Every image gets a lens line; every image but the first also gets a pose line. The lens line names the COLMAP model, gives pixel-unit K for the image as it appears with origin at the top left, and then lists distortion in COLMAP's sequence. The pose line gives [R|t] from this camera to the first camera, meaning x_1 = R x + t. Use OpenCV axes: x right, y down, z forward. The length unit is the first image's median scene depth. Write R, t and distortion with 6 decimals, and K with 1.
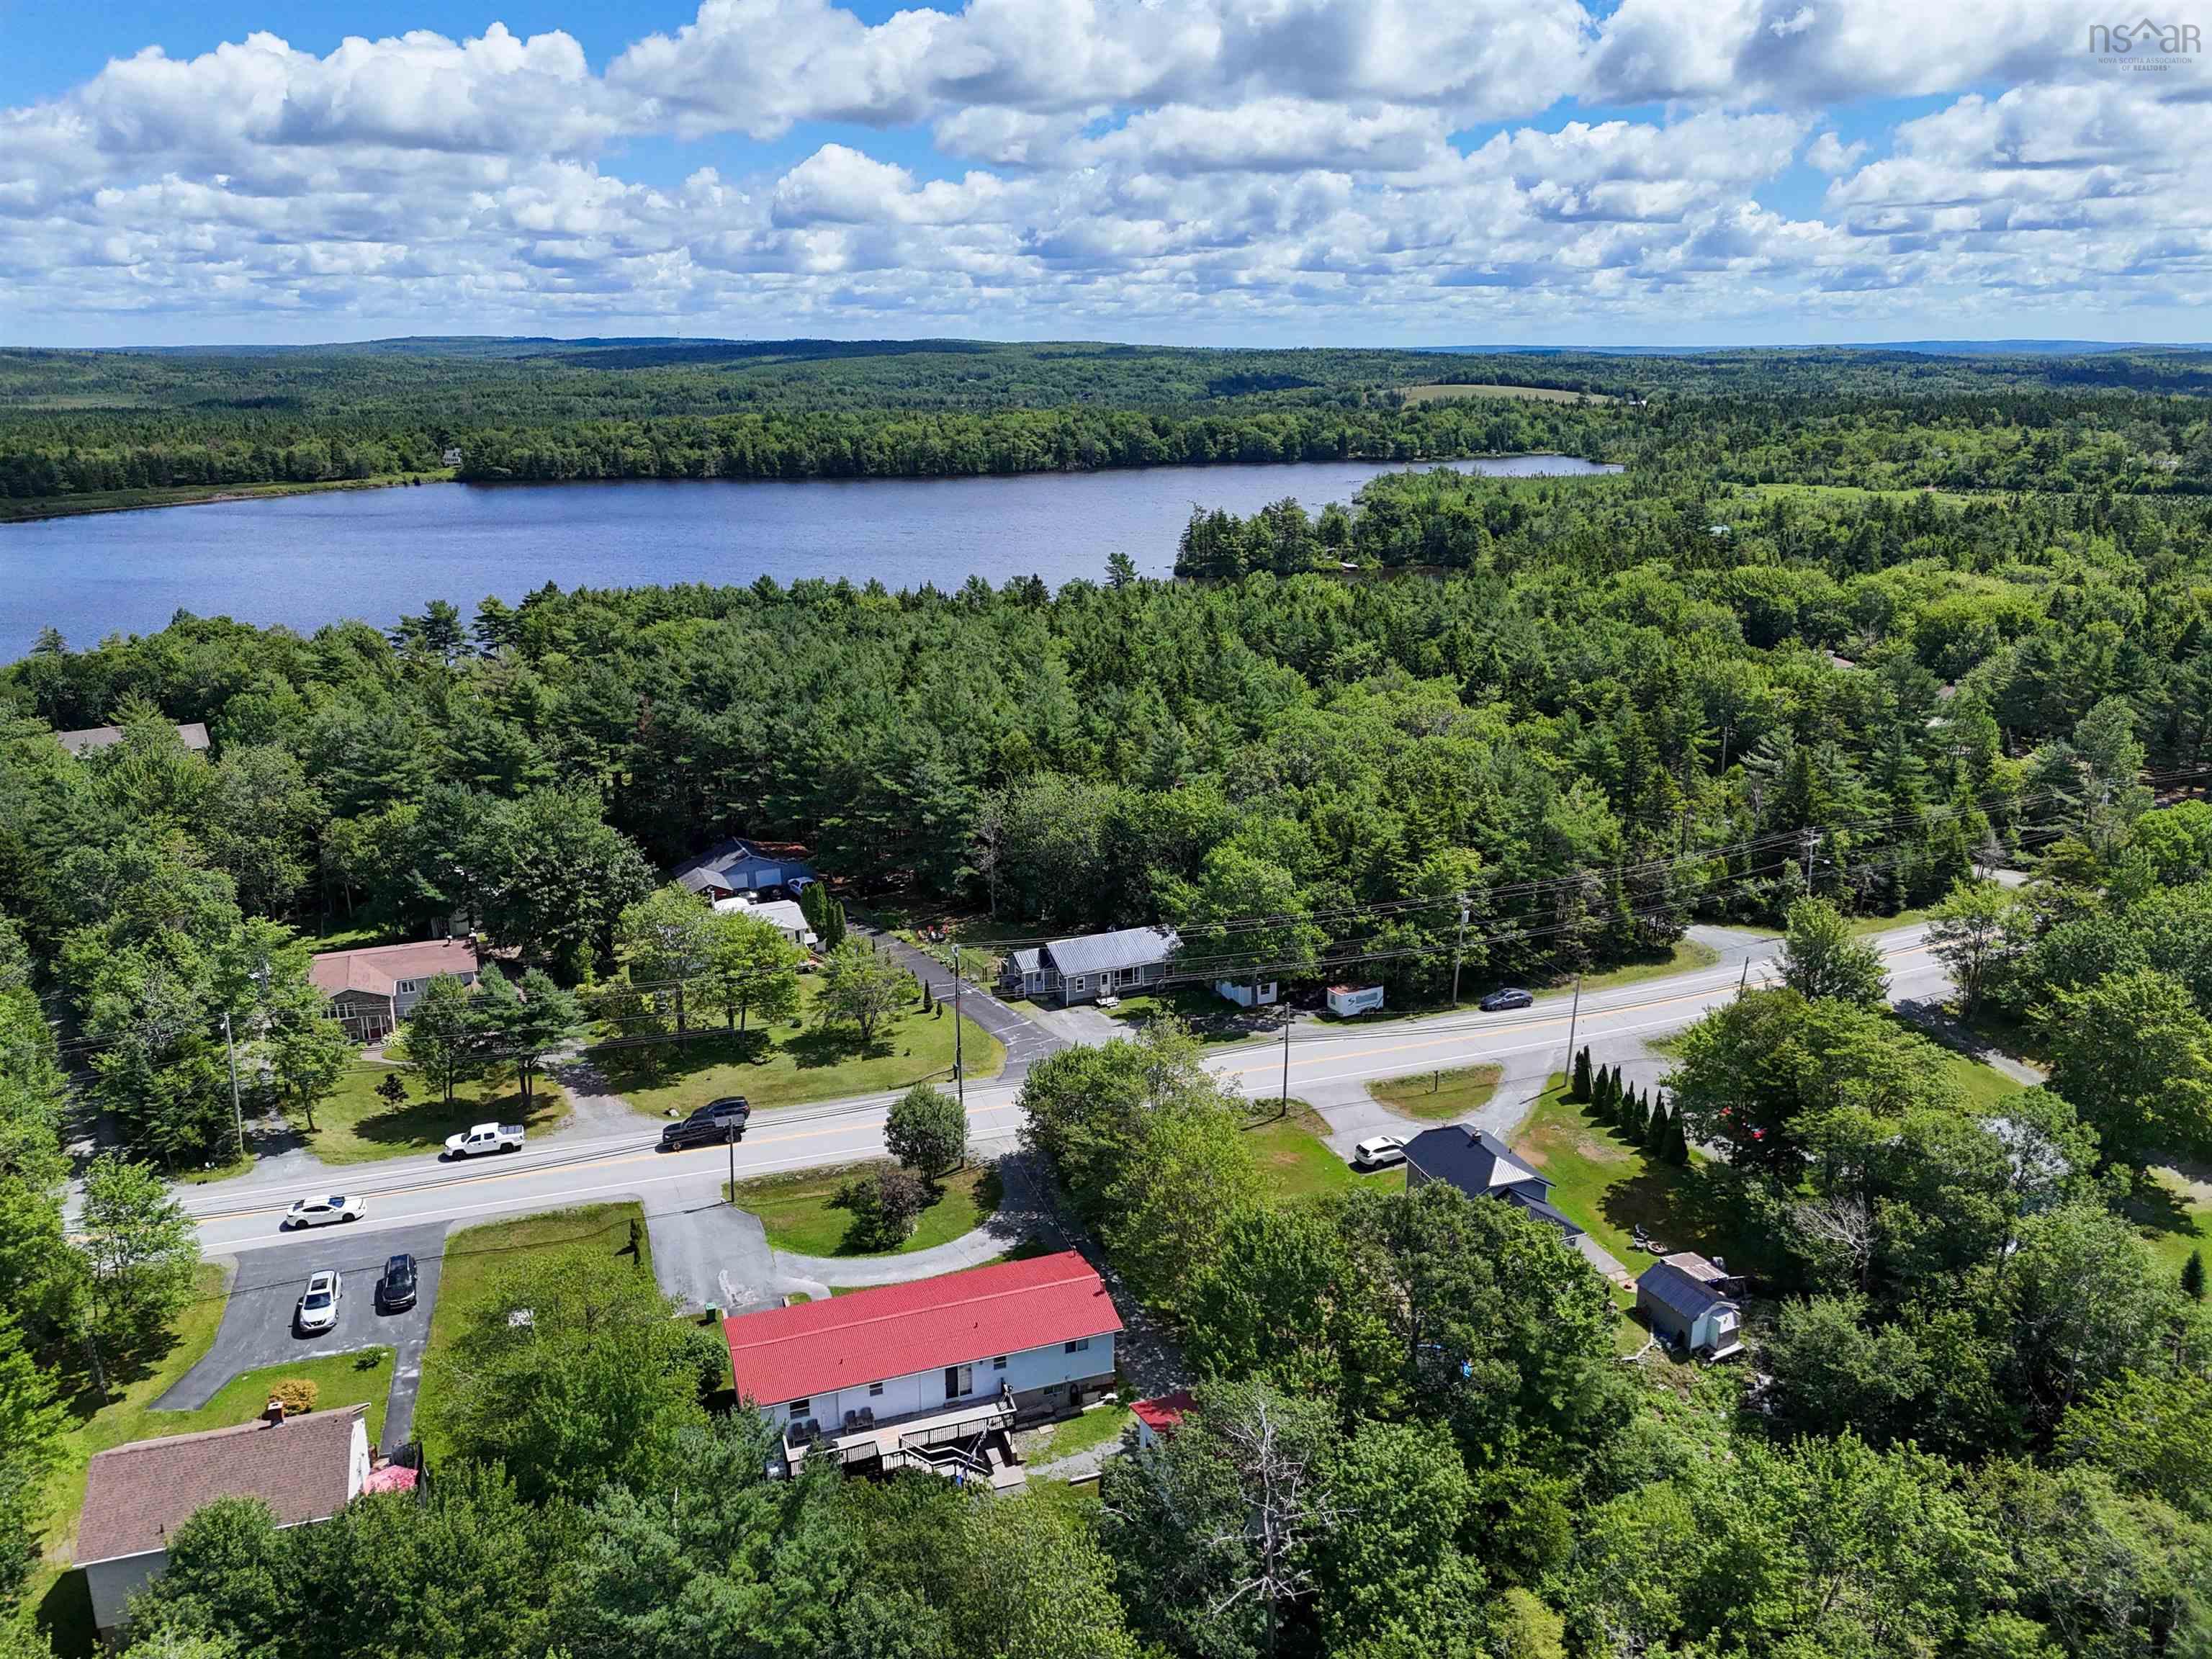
lens RADIAL K [[1625.3, 0, 1116.8], [0, 1625.3, 835.1], [0, 0, 1]] dist [0.073597, -0.069330]
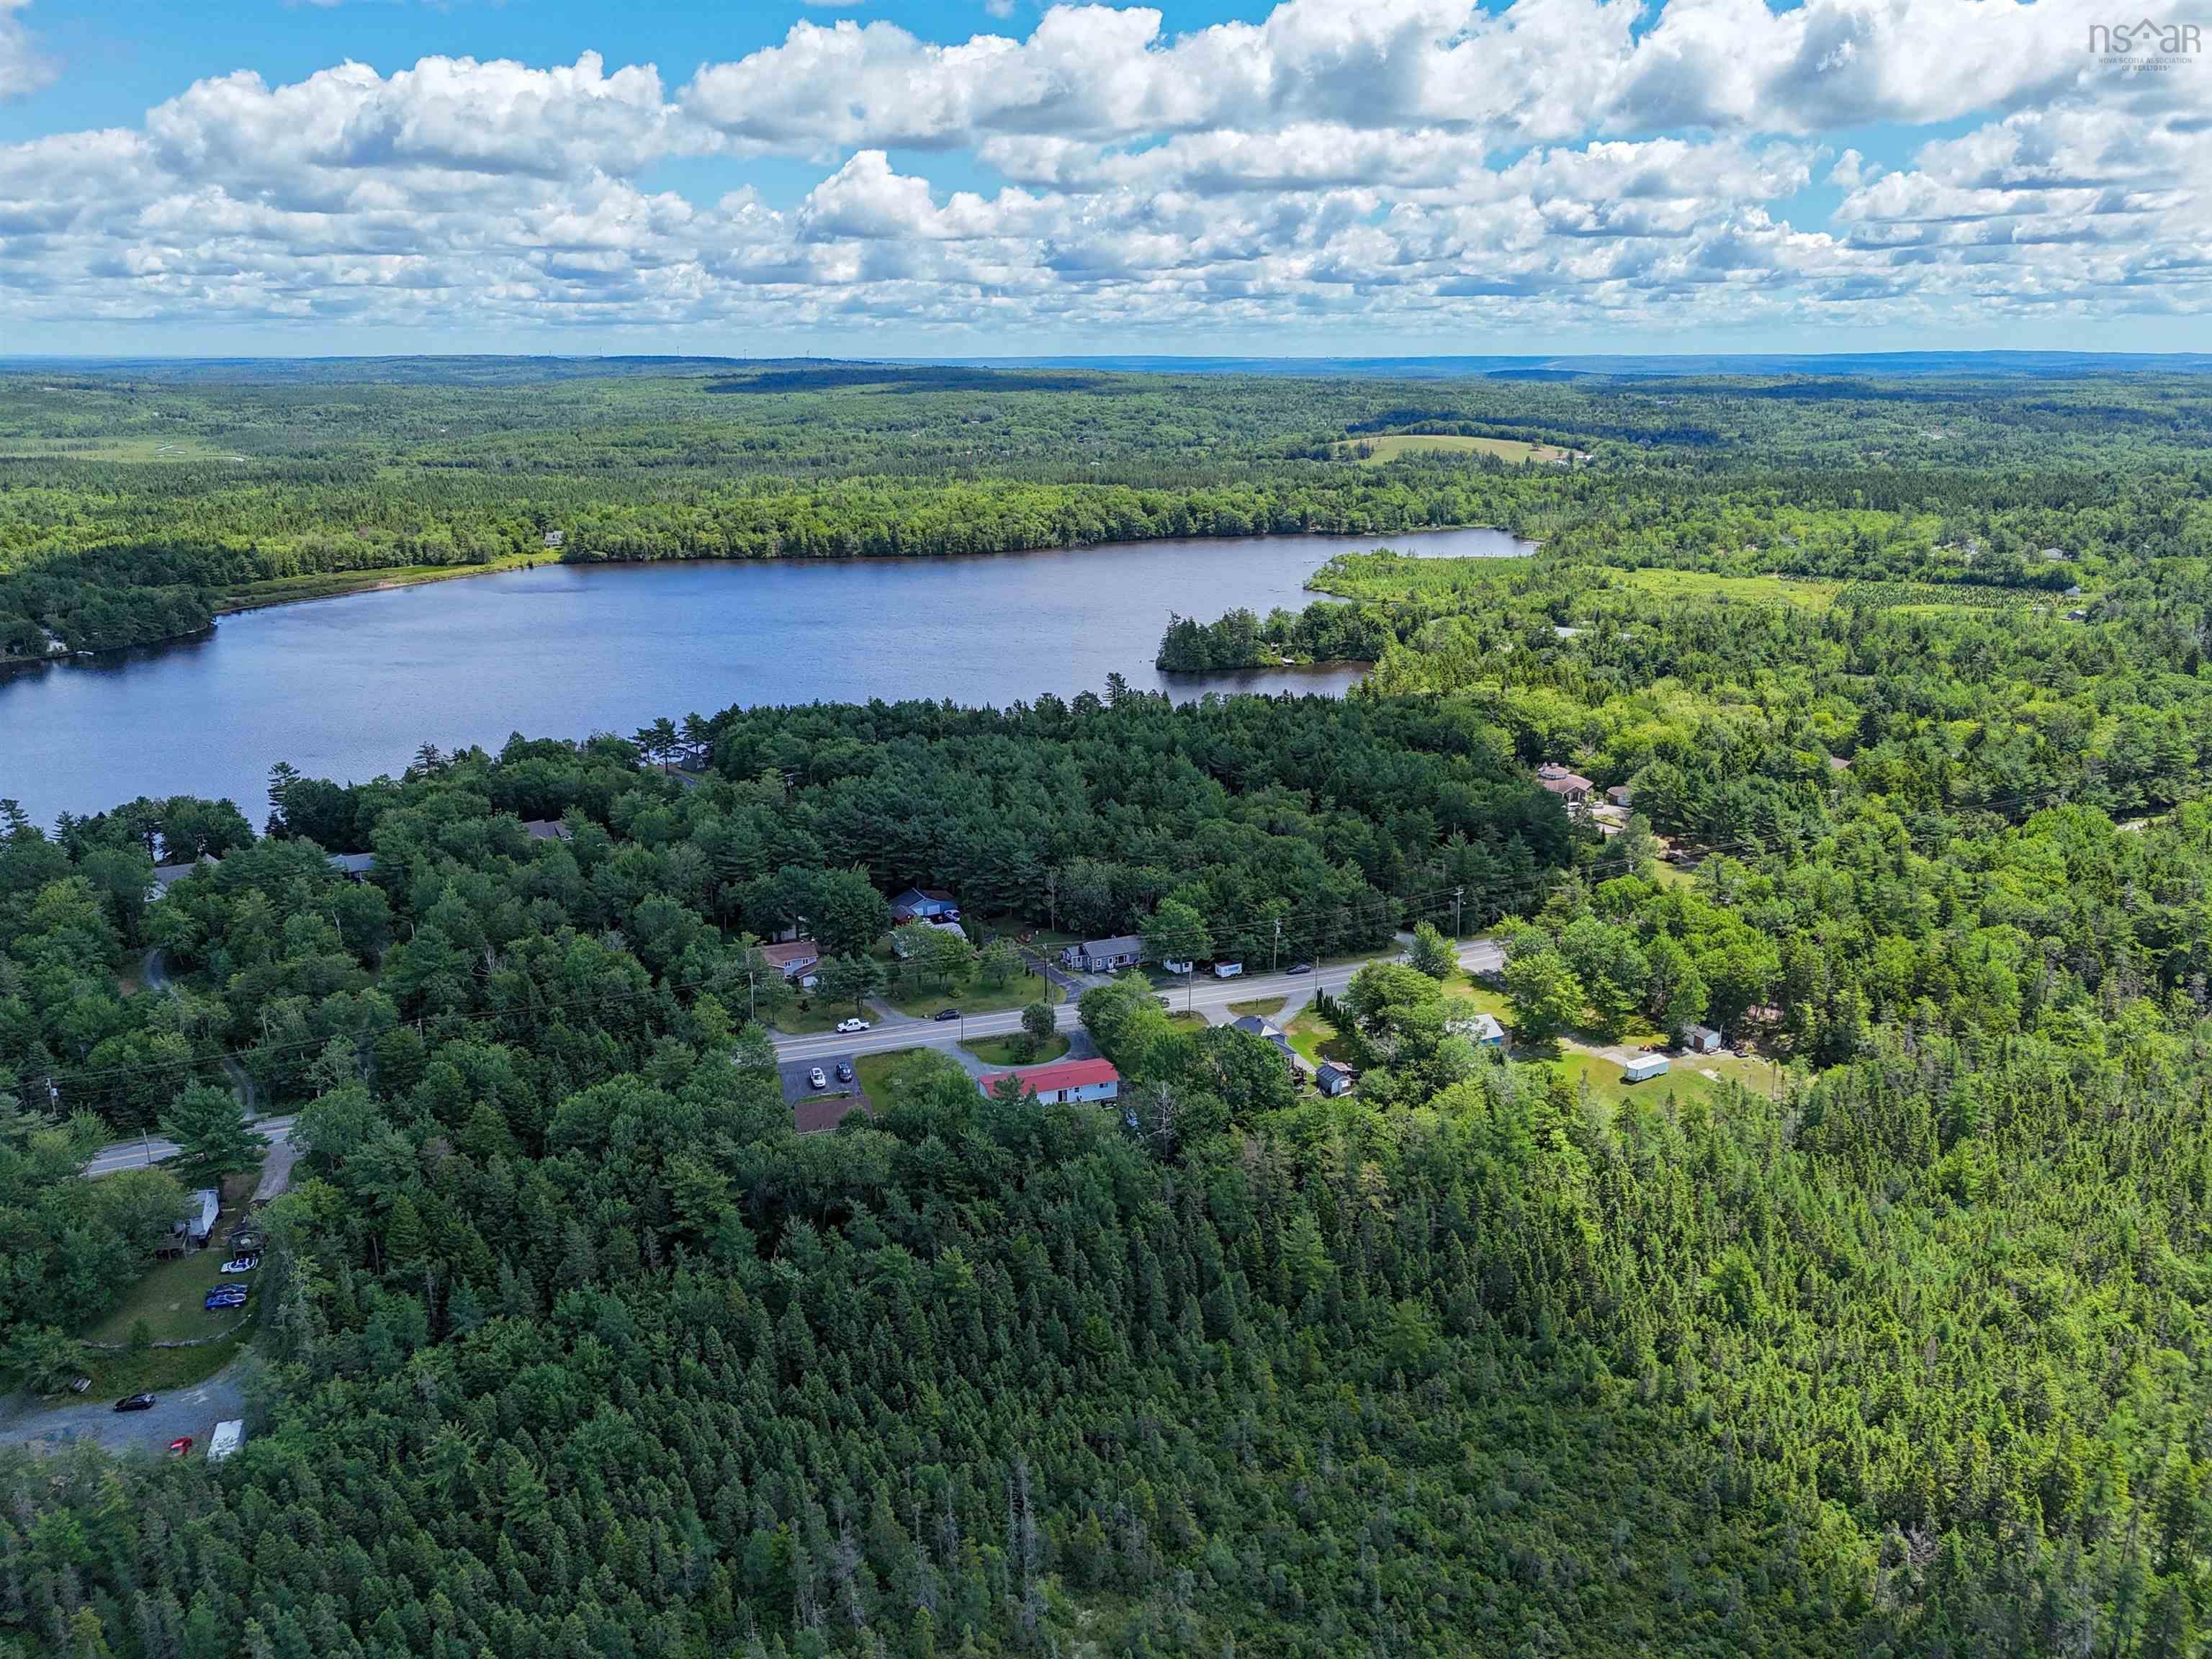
lens RADIAL K [[1625.3, 0, 1120.6], [0, 1625.3, 831.3], [0, 0, 1]] dist [0.073597, -0.069330]
pose [[0.999977, -0.001203, 0.006610, -0.004683], [0.001243, 0.999982, -0.005905, -0.036915], [-0.006603, 0.005913, 0.999961, -0.614442]]
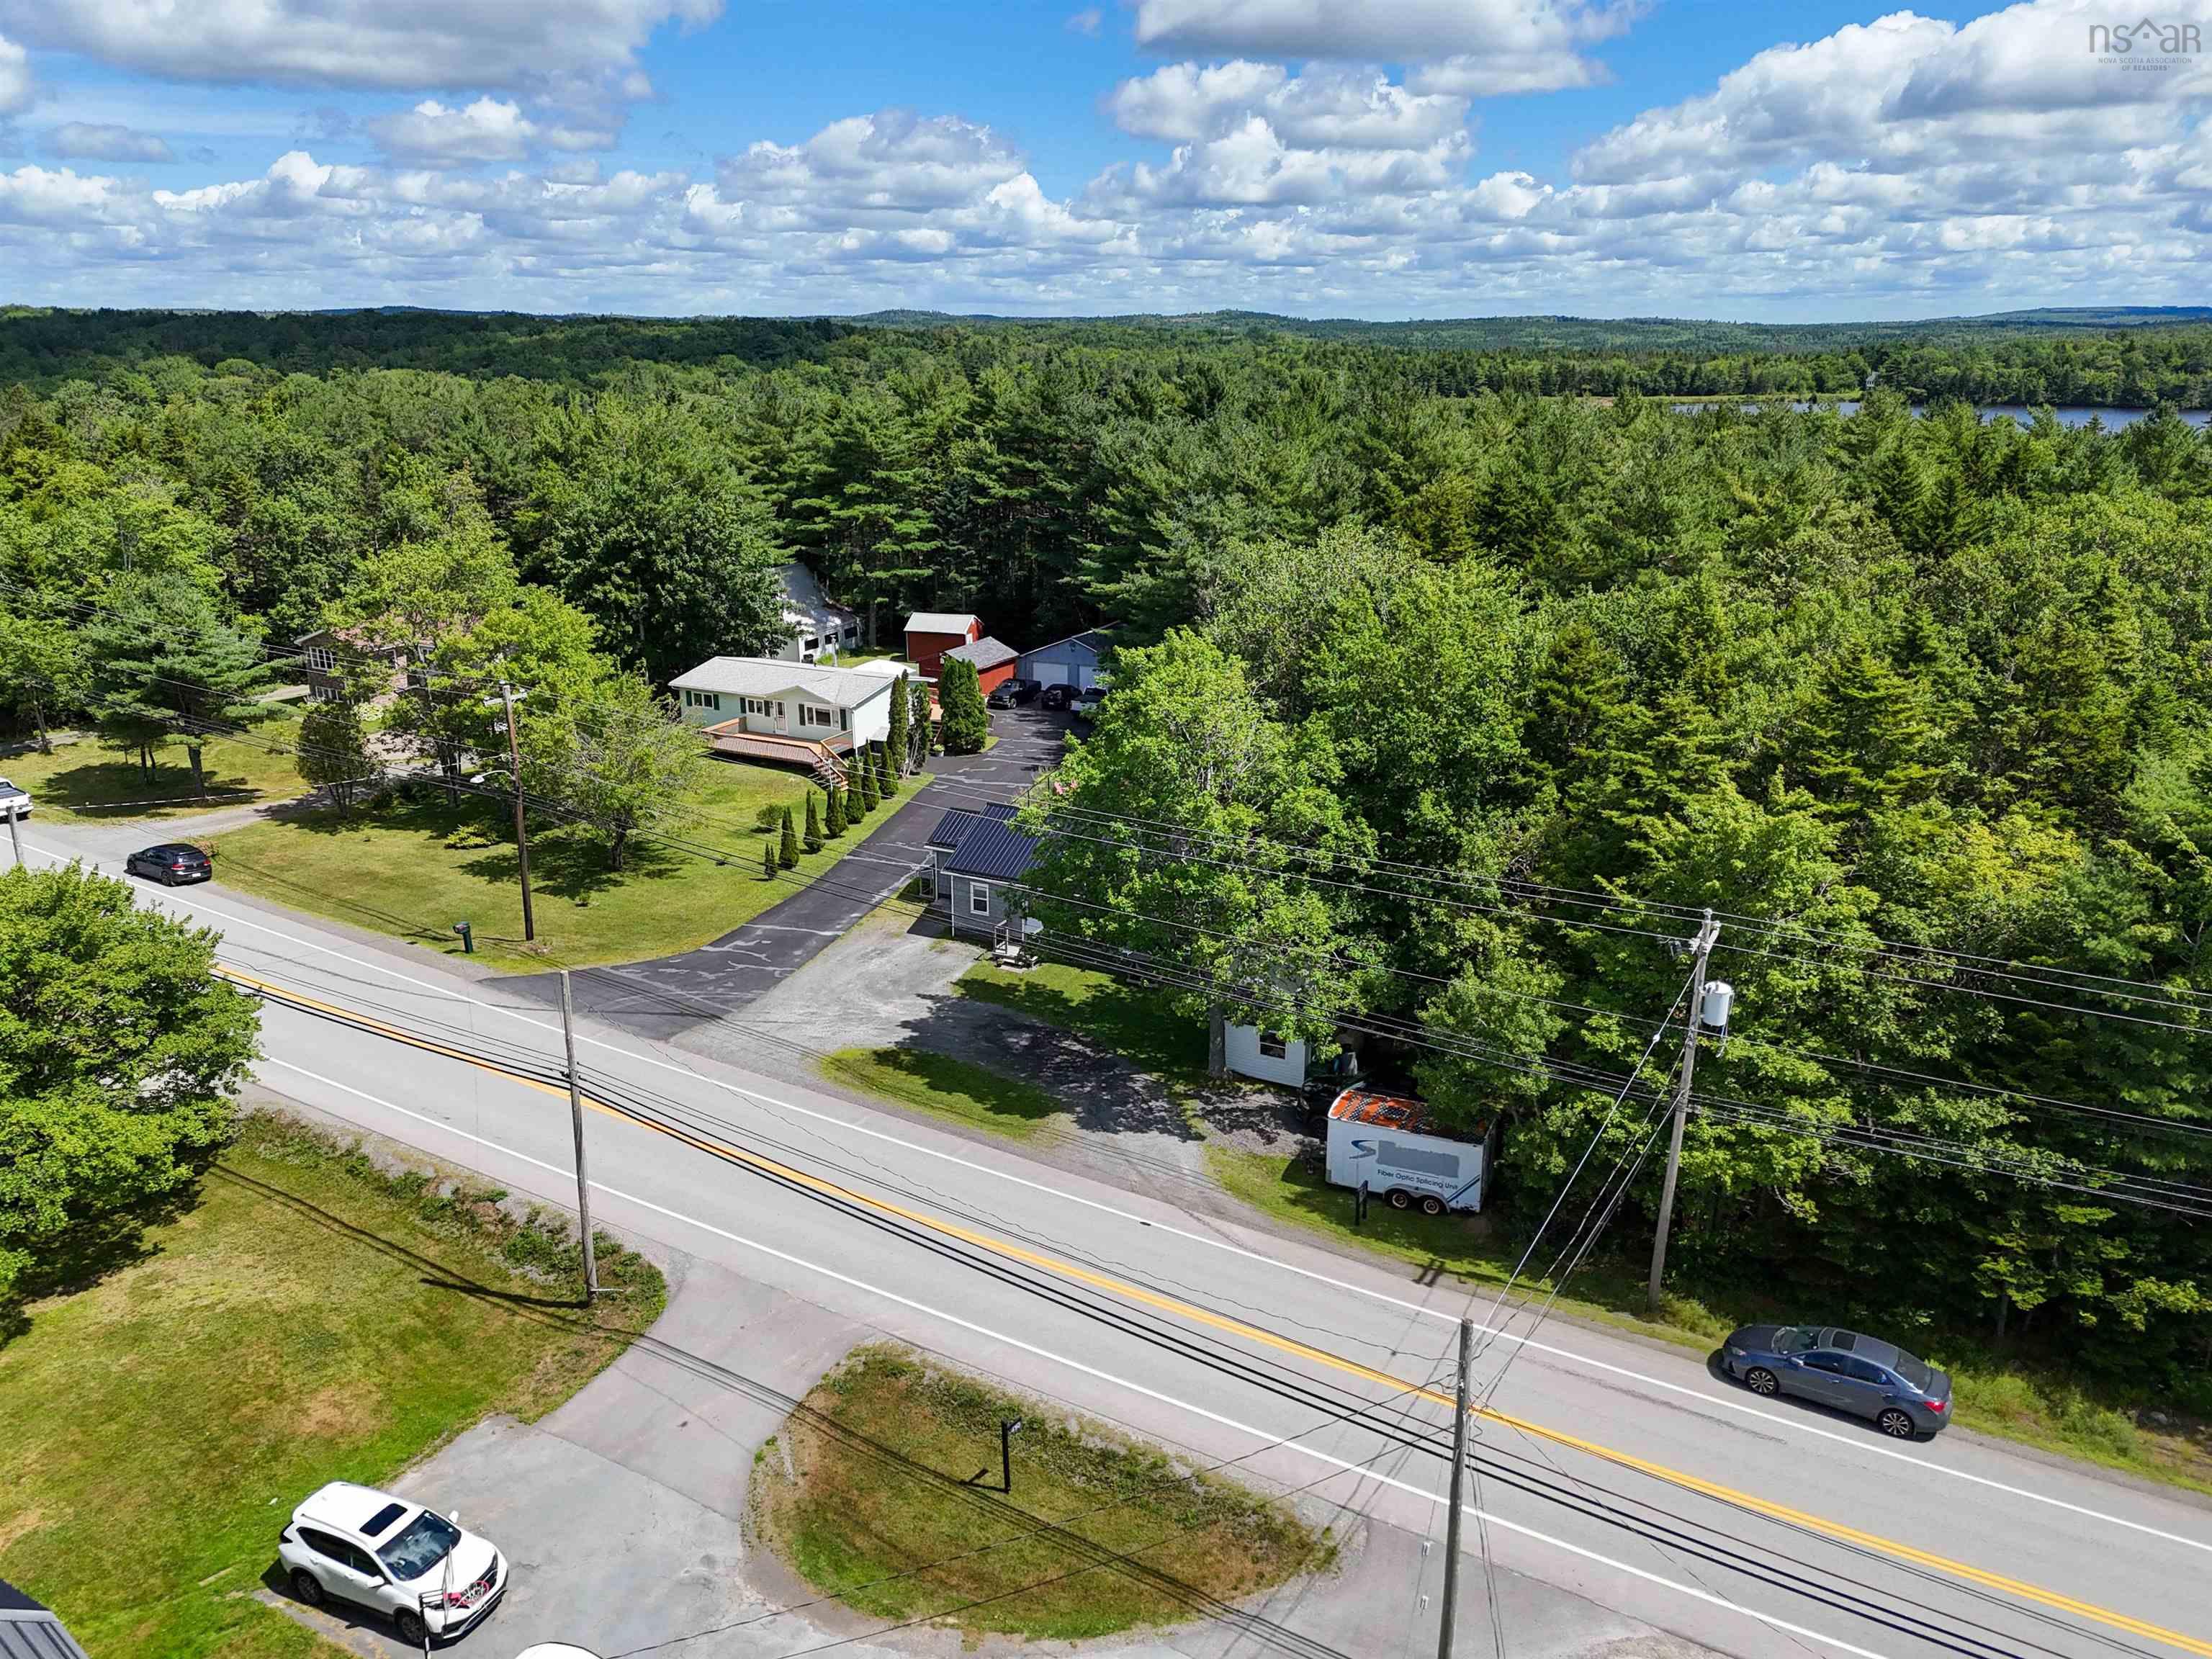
lens RADIAL K [[1625.3, 0, 1105.1], [0, 1625.3, 842.8], [0, 0, 1]] dist [0.073597, -0.069330]
pose [[0.627503, 0.237390, -0.741543, 0.185029], [-0.226589, 0.966844, 0.117773, 0.008066], [0.744915, 0.094123, 0.660487, 0.398925]]
